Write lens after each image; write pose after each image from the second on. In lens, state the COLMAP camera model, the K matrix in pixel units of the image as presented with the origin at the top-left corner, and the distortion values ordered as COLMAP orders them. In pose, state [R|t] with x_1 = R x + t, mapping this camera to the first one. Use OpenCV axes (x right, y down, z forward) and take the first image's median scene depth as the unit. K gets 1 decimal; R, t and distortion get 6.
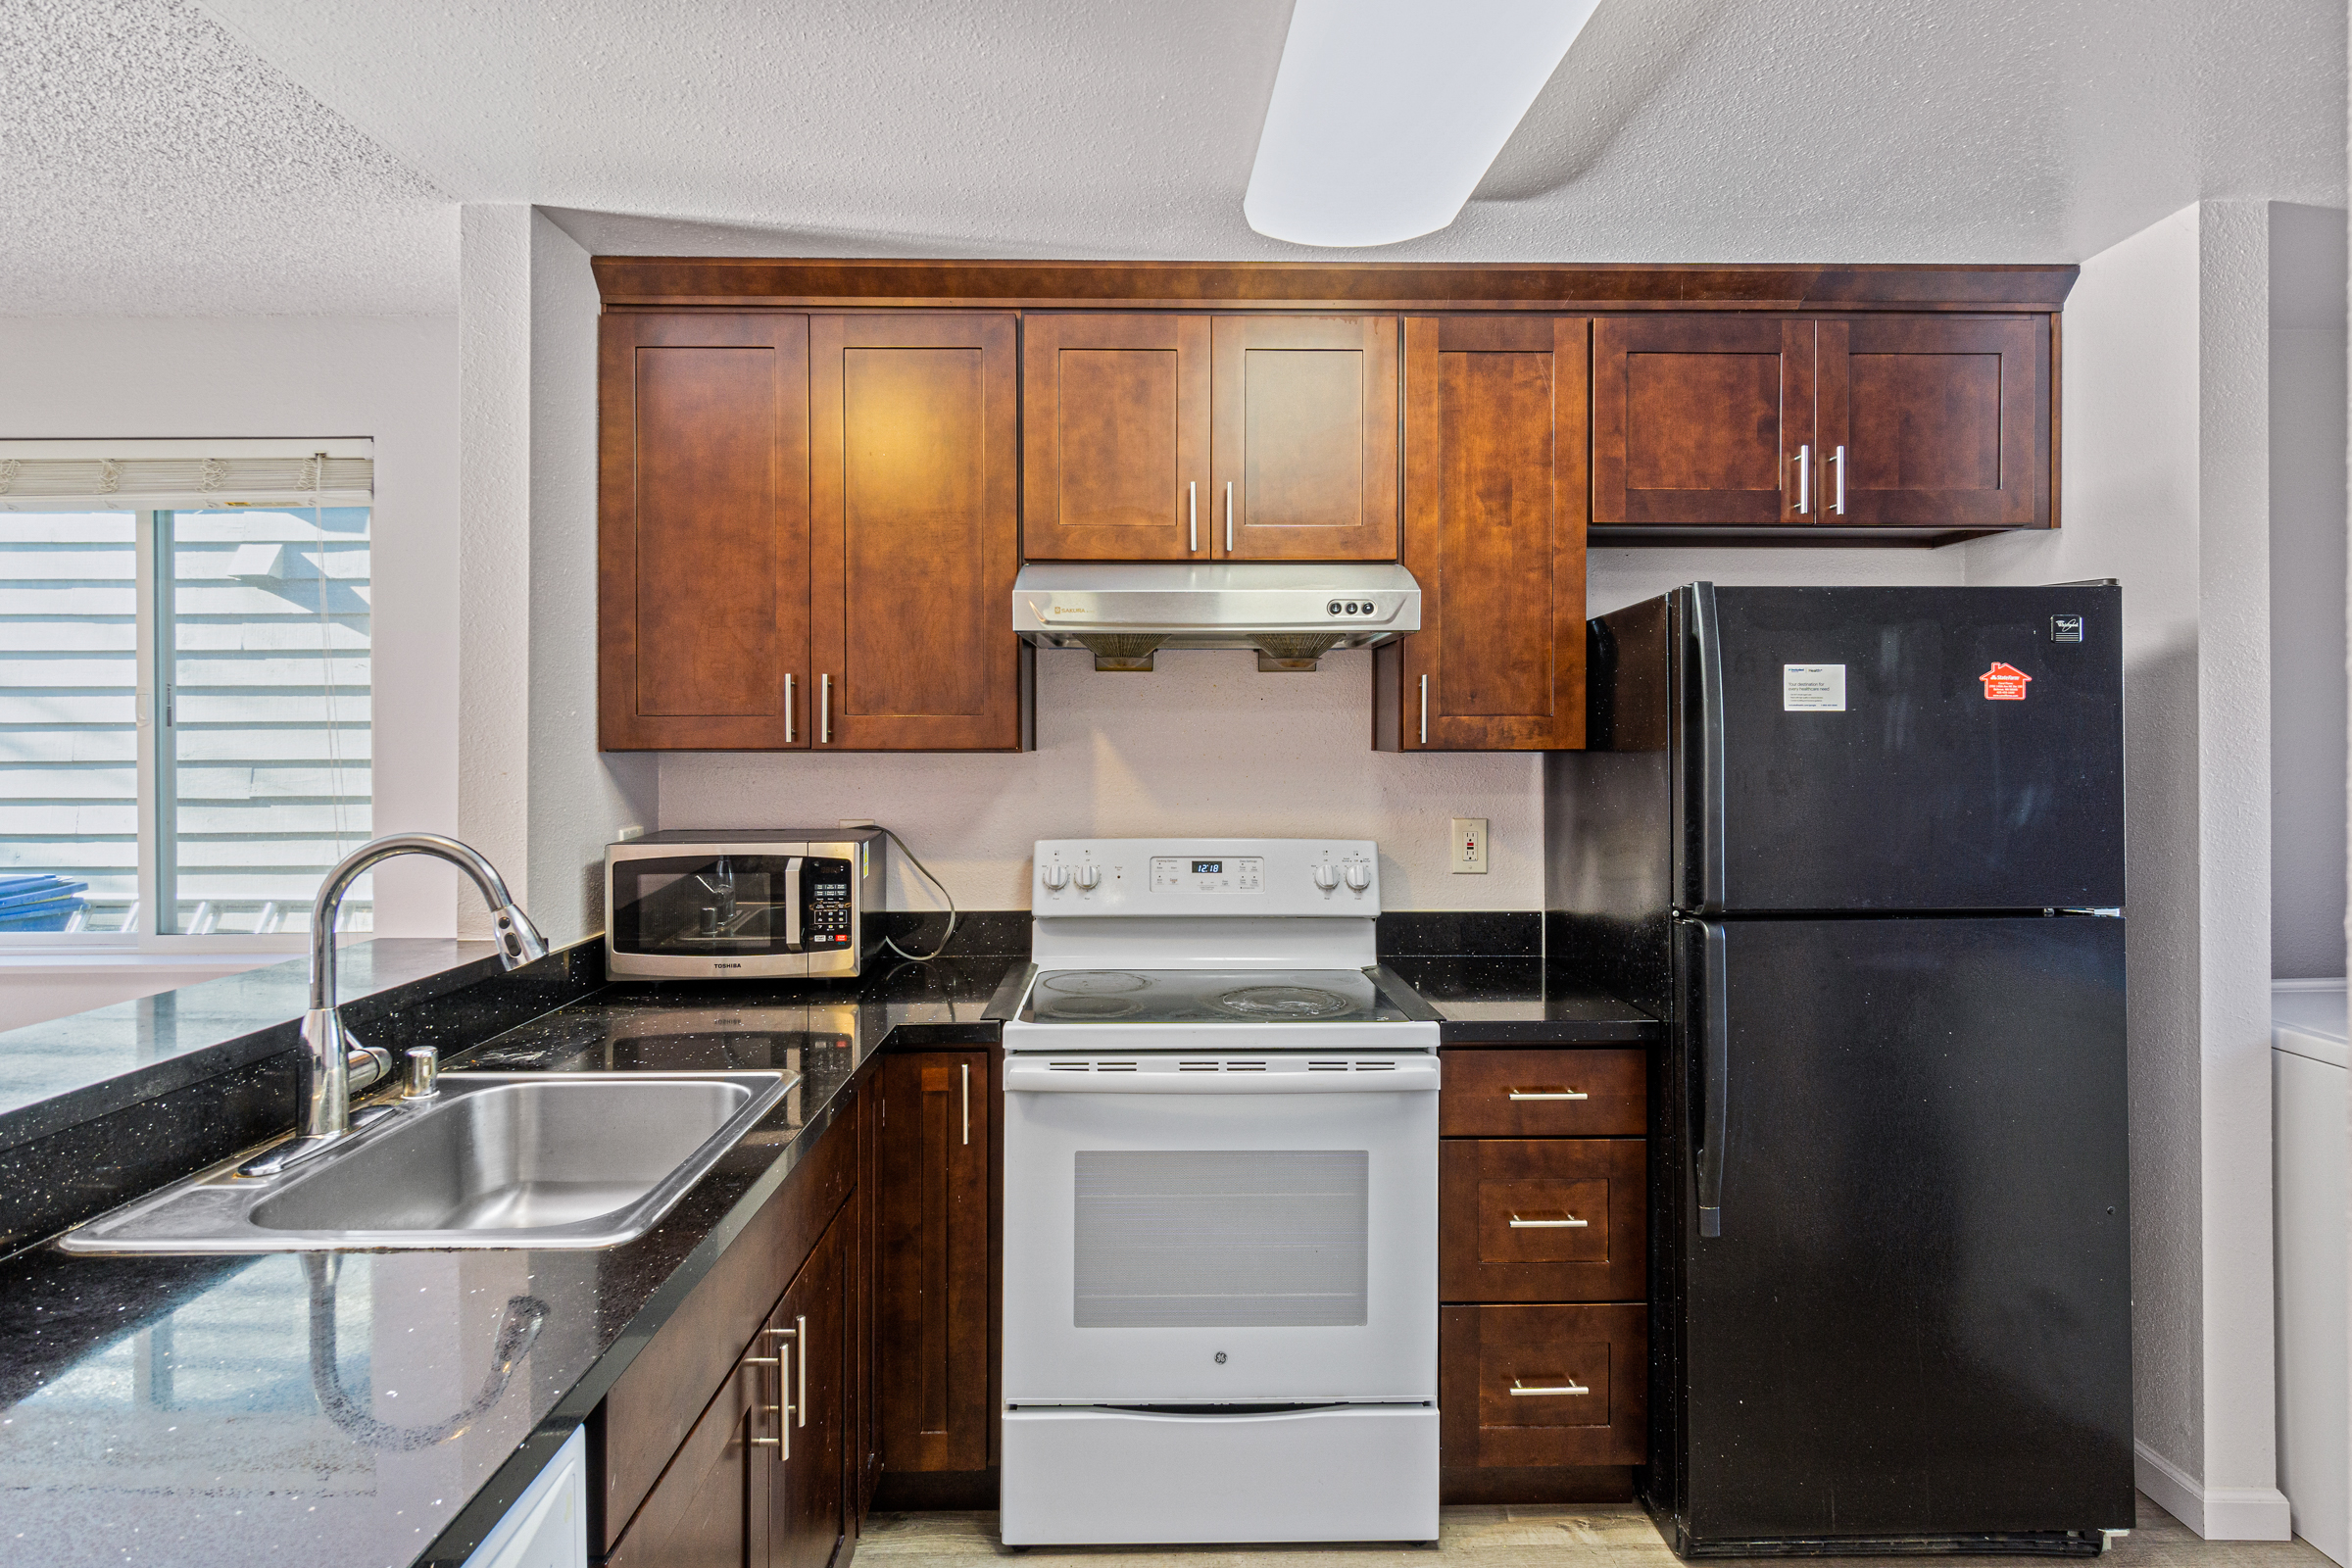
lens RADIAL K [[1227.9, 0, 1170.4], [0, 1227.9, 743.0], [0, 0, 1]] dist [0.001028, 0.000173]
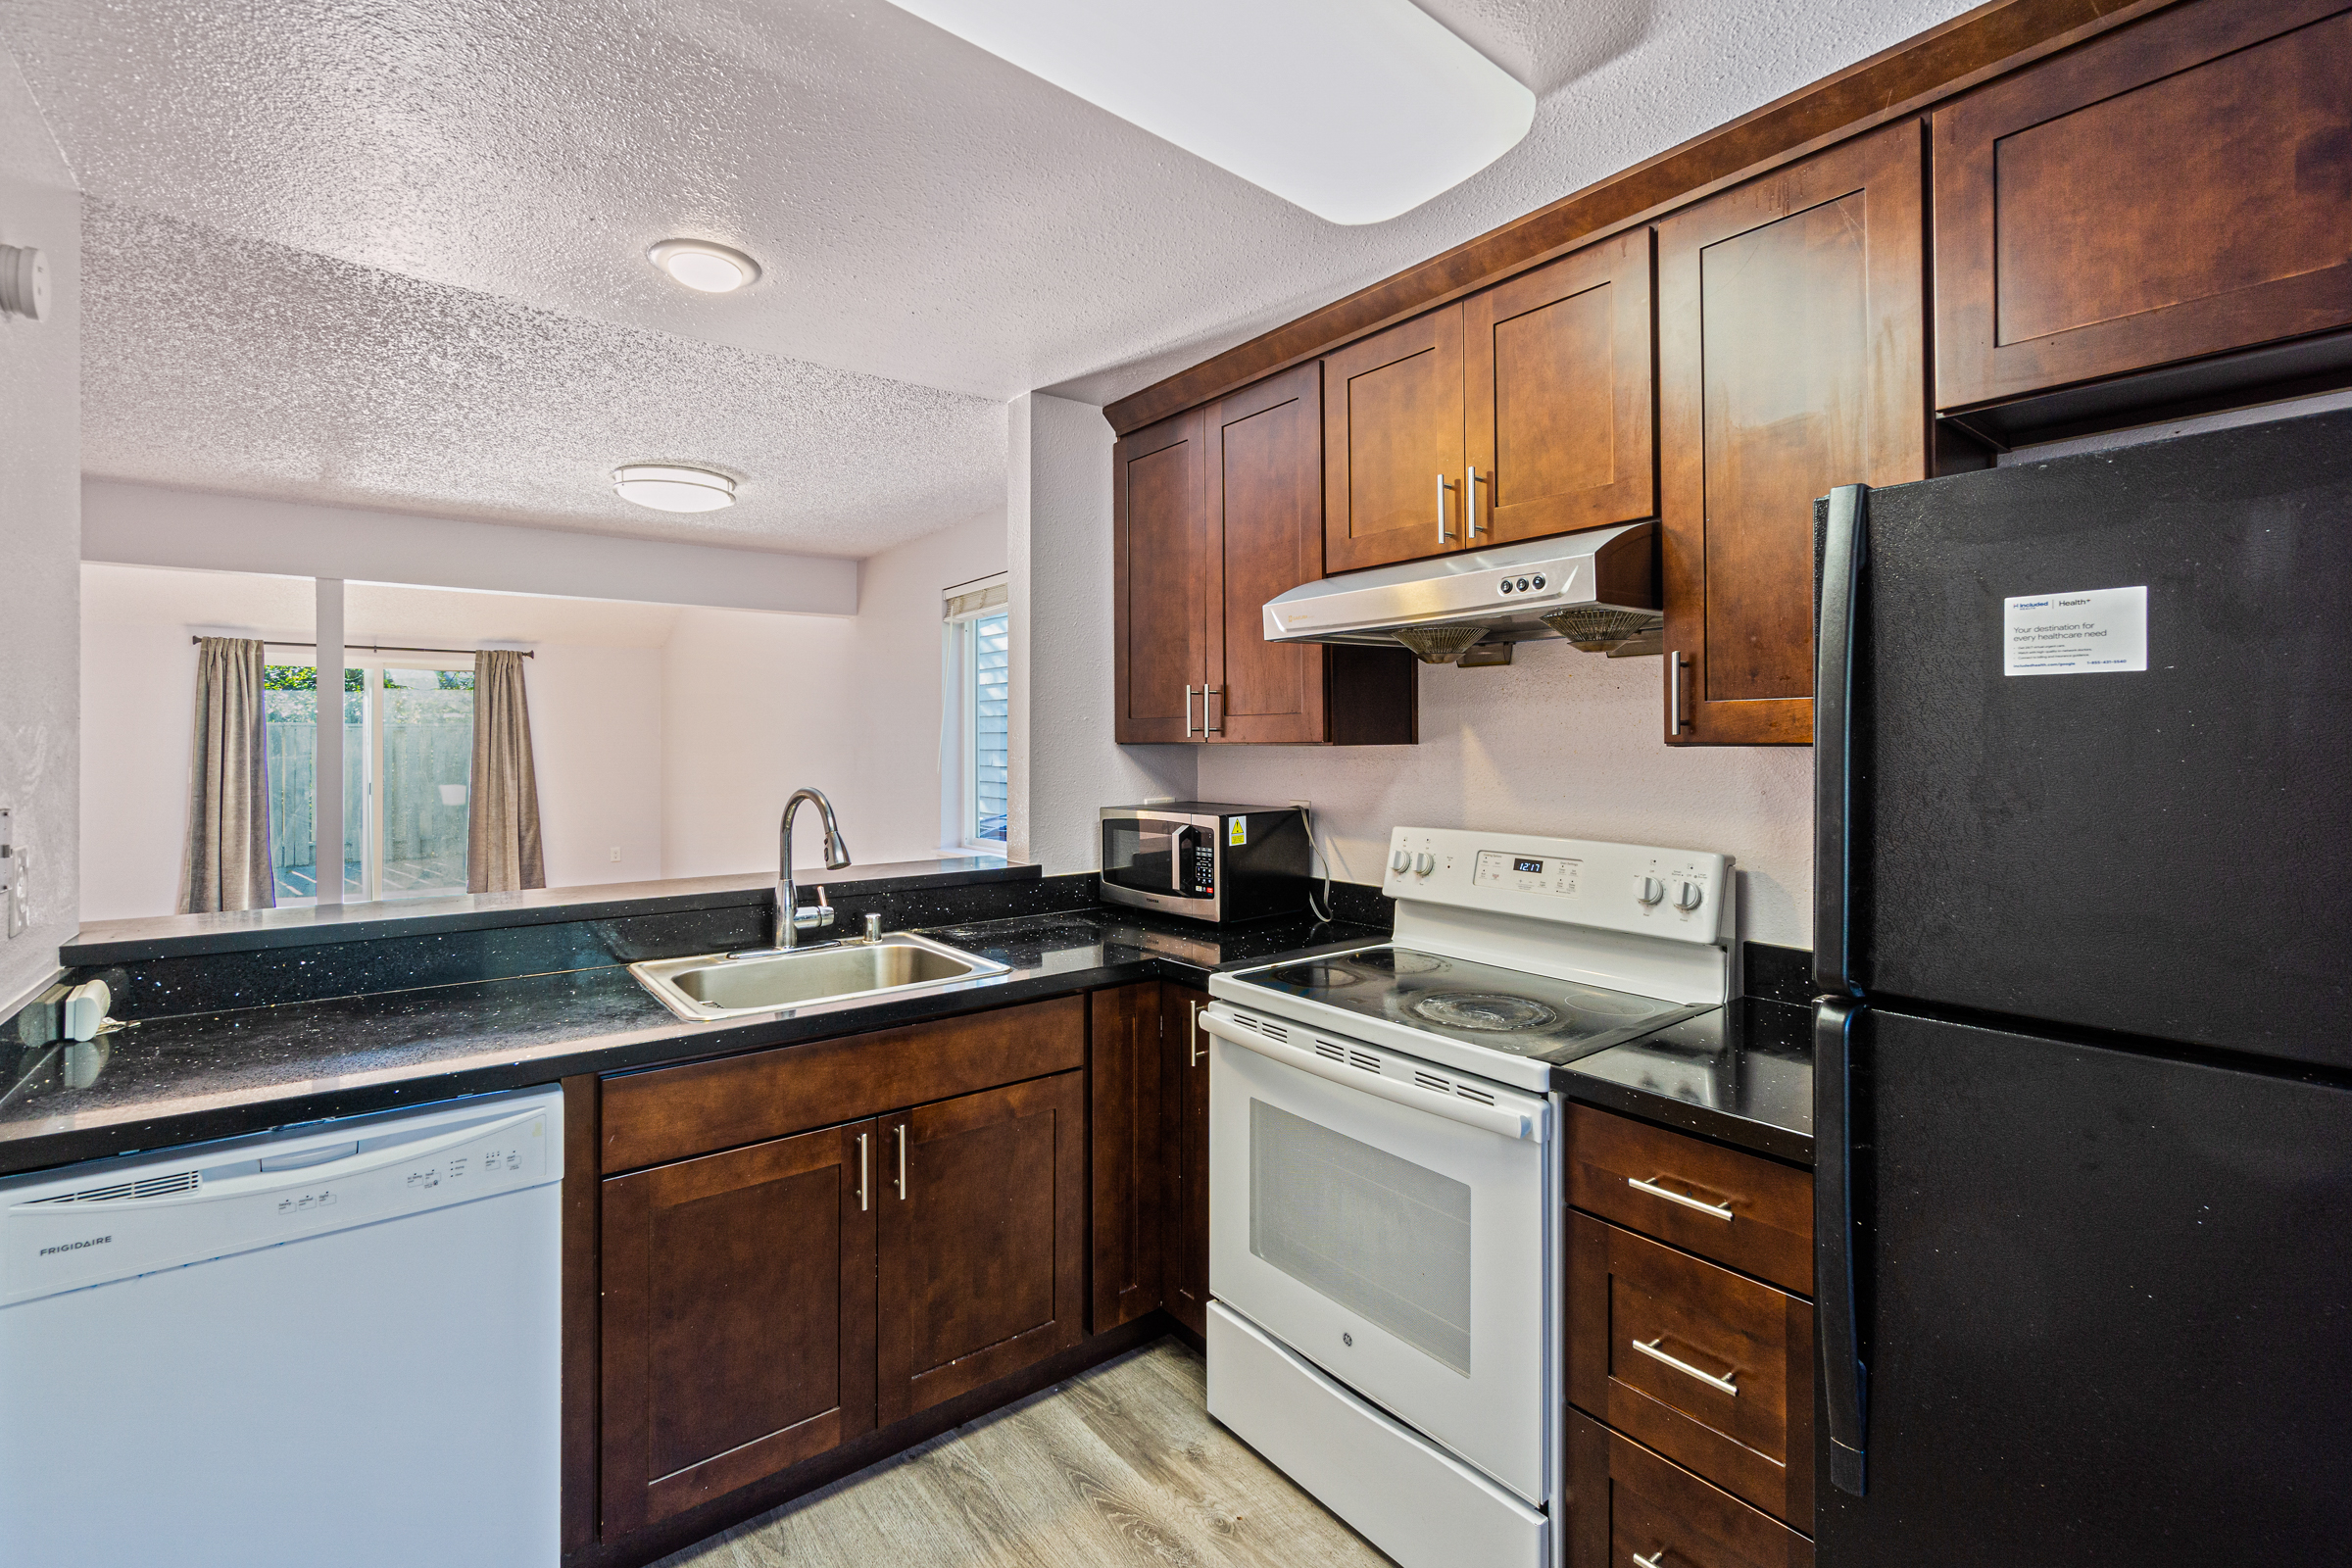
lens RADIAL K [[1021.3, 0, 1179.0], [0, 1021.3, 737.4], [0, 0, 1]] dist [-0.003015, 0.000781]
pose [[0.605766, -0.003282, -0.795636, 0.544902], [-0.000183, 0.999991, -0.004265, 0.004549], [0.795643, 0.002729, 0.605759, 0.324697]]
